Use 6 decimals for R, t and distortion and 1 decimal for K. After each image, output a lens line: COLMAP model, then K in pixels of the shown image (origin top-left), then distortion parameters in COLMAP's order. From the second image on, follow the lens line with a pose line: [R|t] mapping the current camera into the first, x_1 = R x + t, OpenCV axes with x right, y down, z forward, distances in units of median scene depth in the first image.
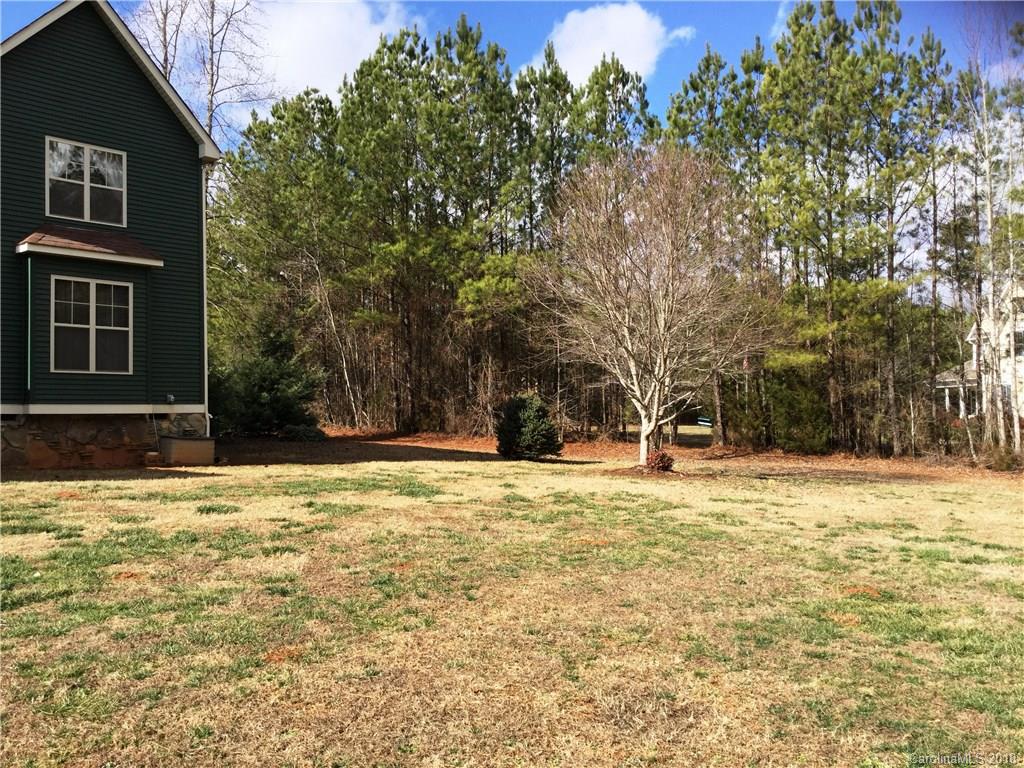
lens RADIAL K [[924.9, 0, 513.2], [0, 924.9, 382.4], [0, 0, 1]] dist [0.105449, -0.183465]
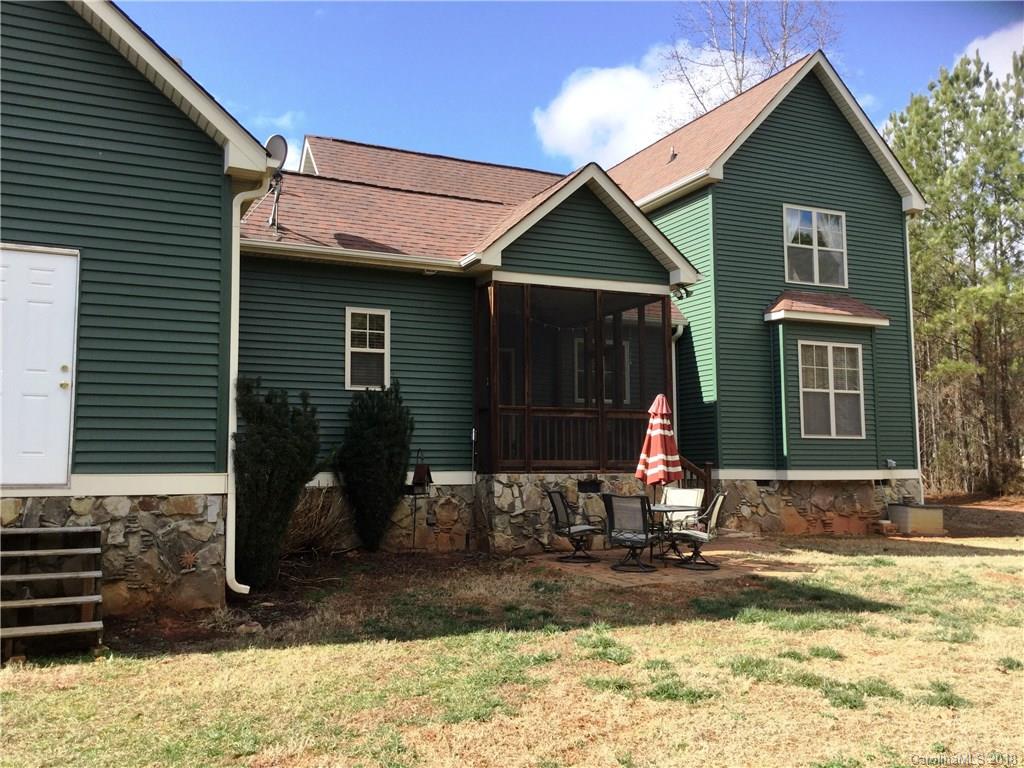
lens RADIAL K [[924.9, 0, 510.3], [0, 924.9, 384.2], [0, 0, 1]] dist [0.105449, -0.183465]
pose [[0.922319, -0.026752, -0.385503, -0.373168], [0.007052, 0.998600, -0.052425, -0.016786], [0.386366, 0.045634, 0.921216, -0.032236]]
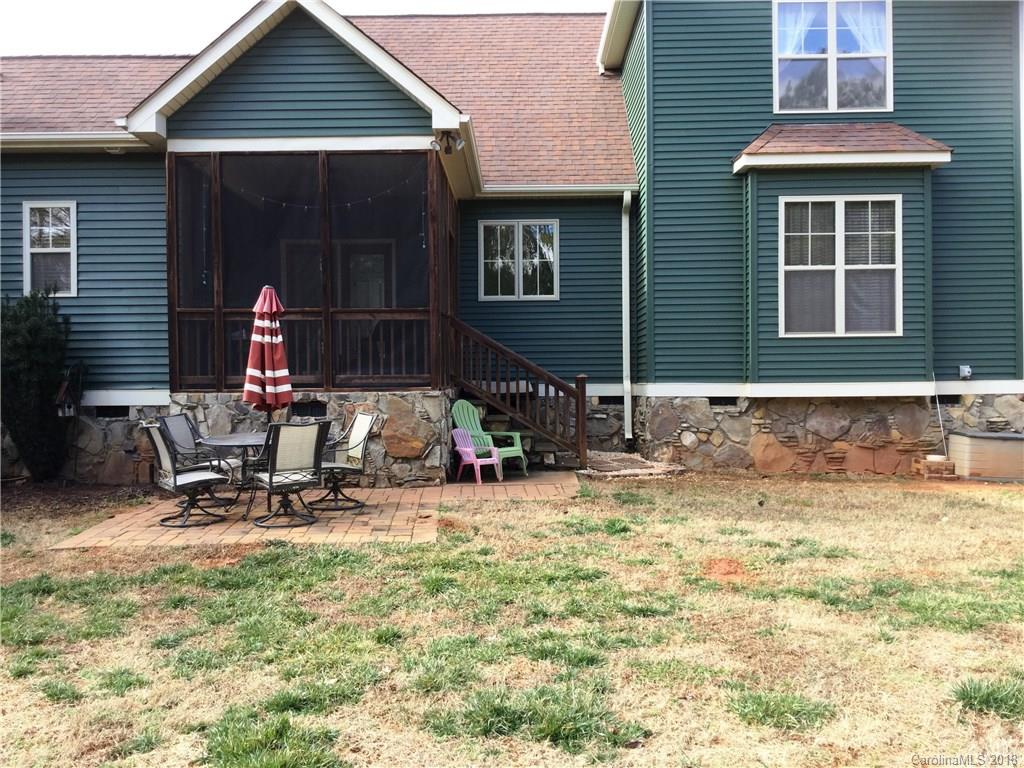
lens RADIAL K [[924.9, 0, 505.5], [0, 924.9, 382.0], [0, 0, 1]] dist [0.105449, -0.183465]
pose [[0.660625, 0.009220, -0.750660, -0.100097], [0.028975, 0.998866, 0.037769, -0.009004], [0.750157, -0.046701, 0.659609, 0.365197]]
